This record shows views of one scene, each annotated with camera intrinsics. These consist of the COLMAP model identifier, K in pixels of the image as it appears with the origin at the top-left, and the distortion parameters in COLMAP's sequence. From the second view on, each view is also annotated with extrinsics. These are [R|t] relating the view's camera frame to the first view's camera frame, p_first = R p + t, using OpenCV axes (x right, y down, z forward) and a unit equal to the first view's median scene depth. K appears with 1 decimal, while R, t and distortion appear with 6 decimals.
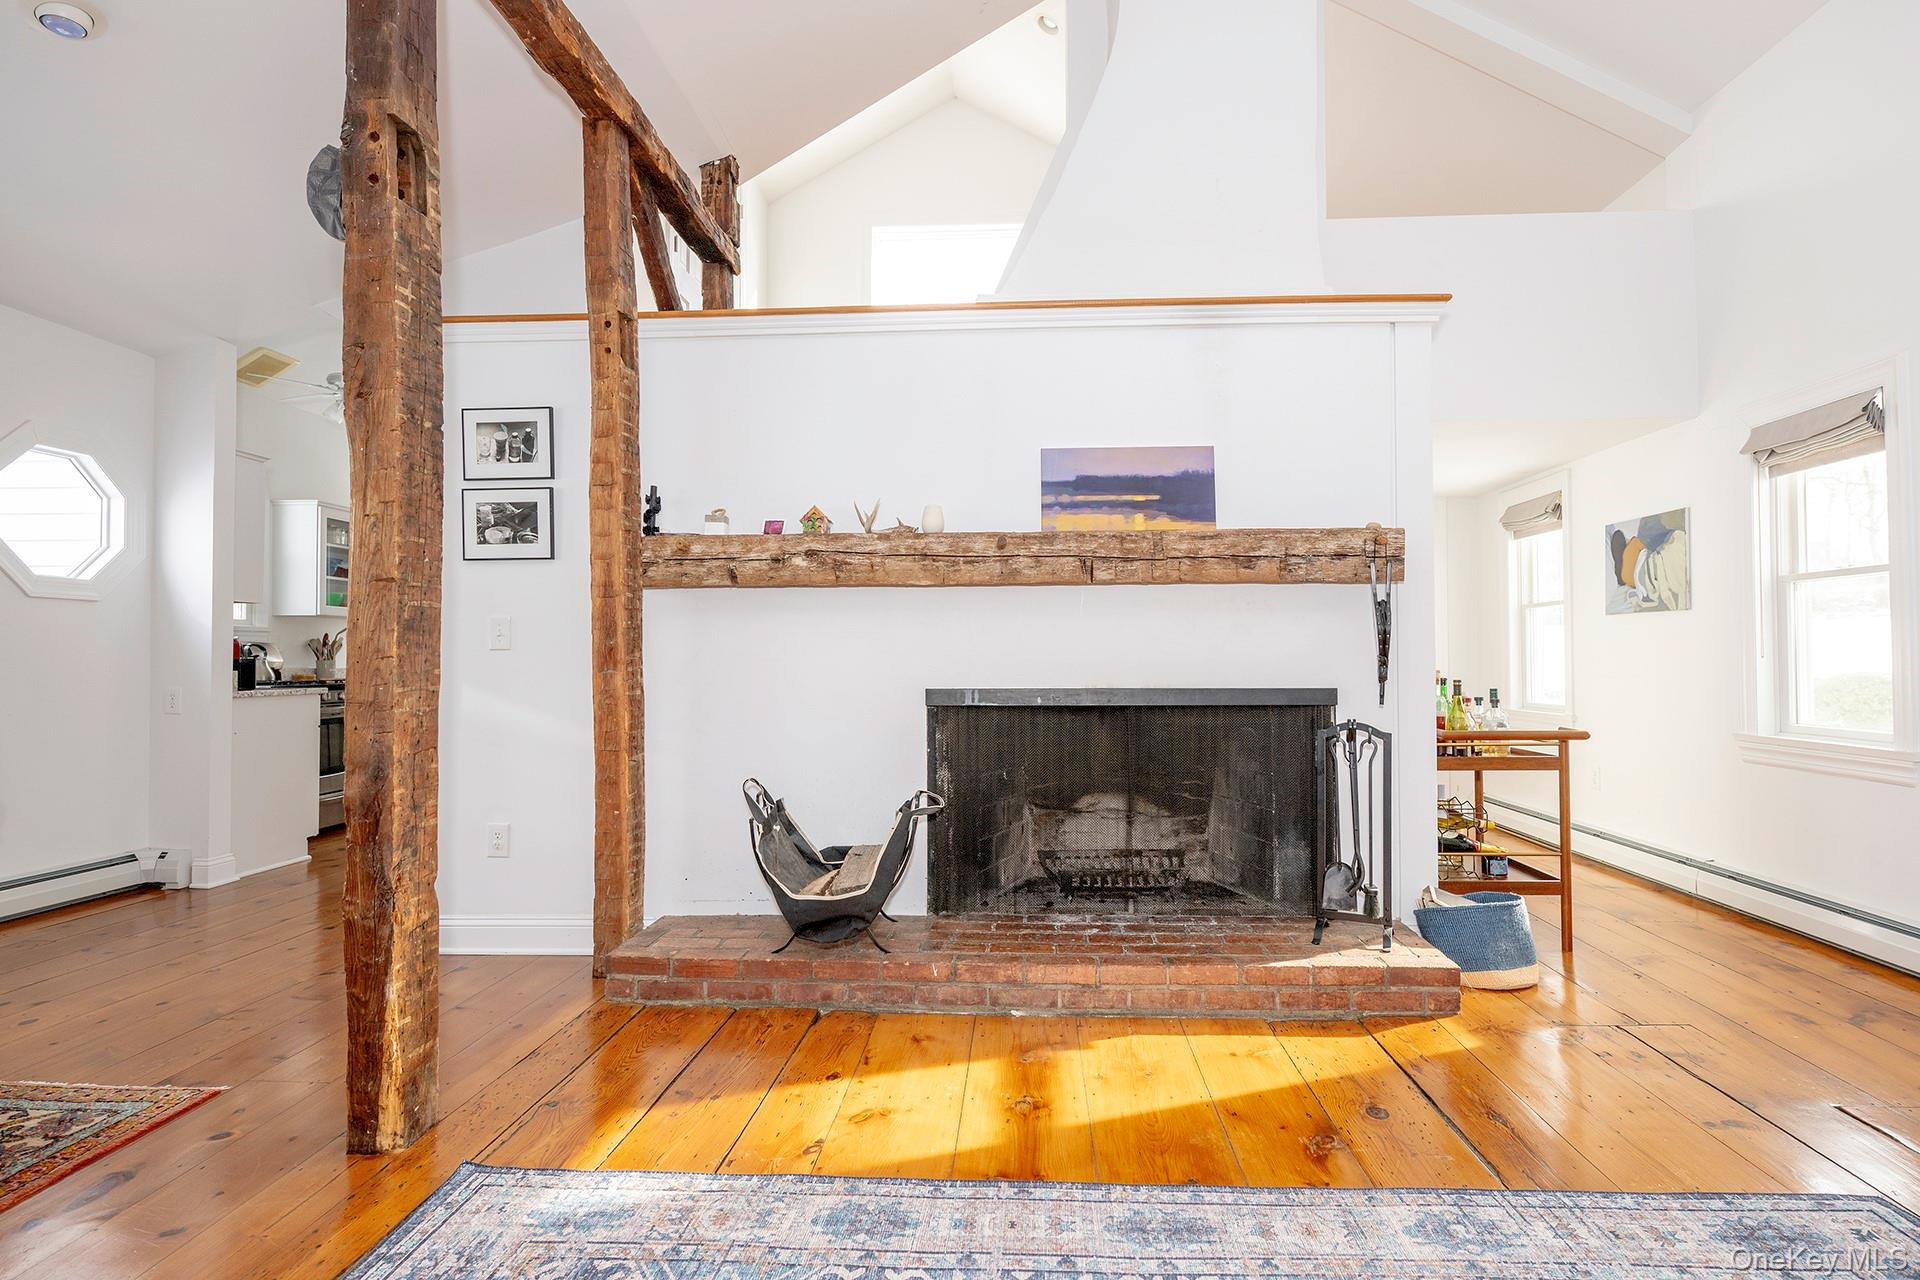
lens RADIAL K [[970.0, 0, 976.3], [0, 970.0, 644.5], [0, 0, 1]] dist [-0.000813, 0.001028]
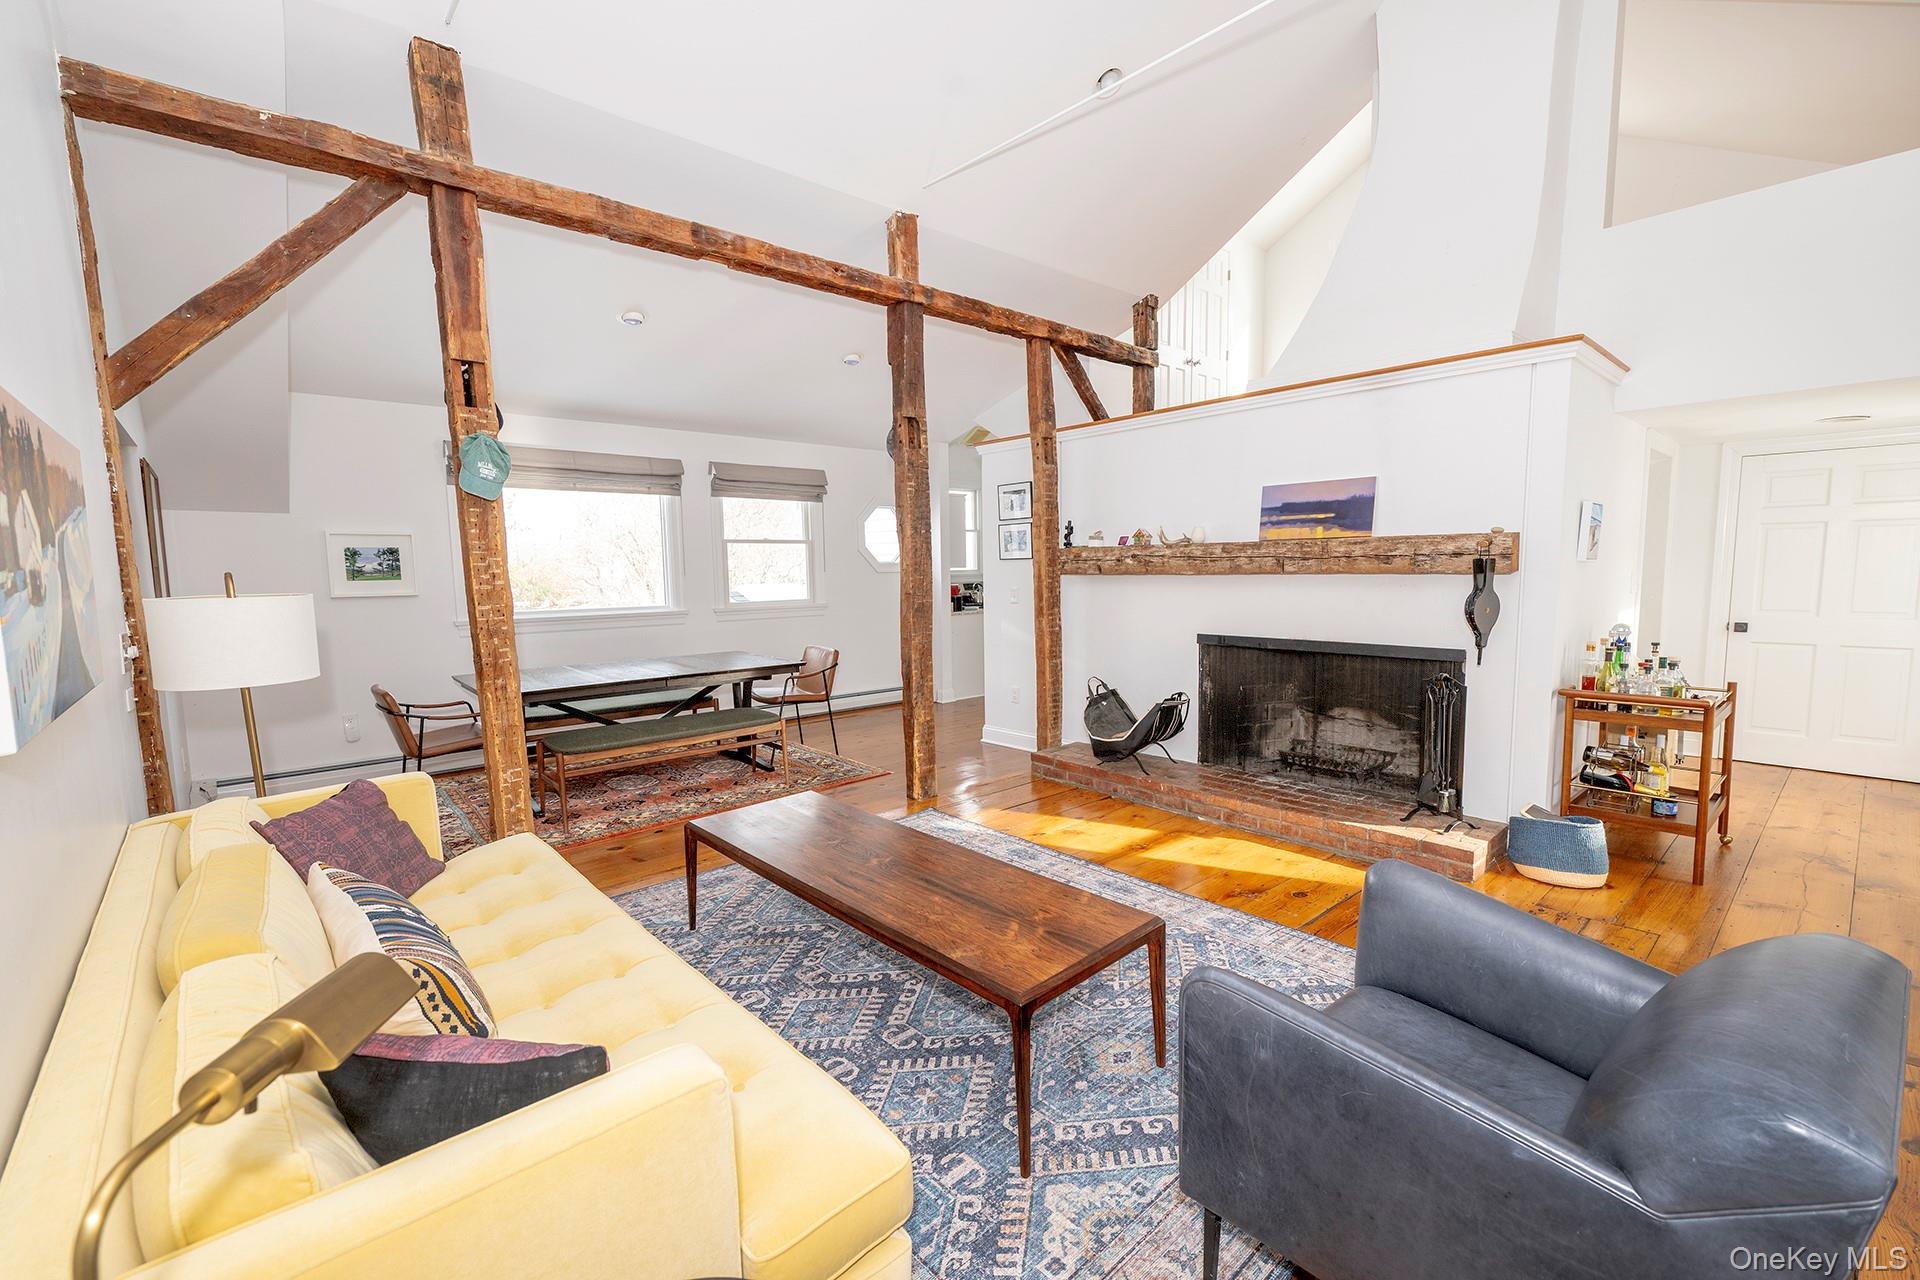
lens RADIAL K [[818.3, 0, 961.7], [0, 818.3, 643.9], [0, 0, 1]] dist [0.001669, 0.000054]
pose [[0.703251, 0.061693, -0.708260, 0.702949], [0.024885, 0.993481, 0.111246, -0.110888], [0.710506, -0.095859, 0.697131, -0.312551]]
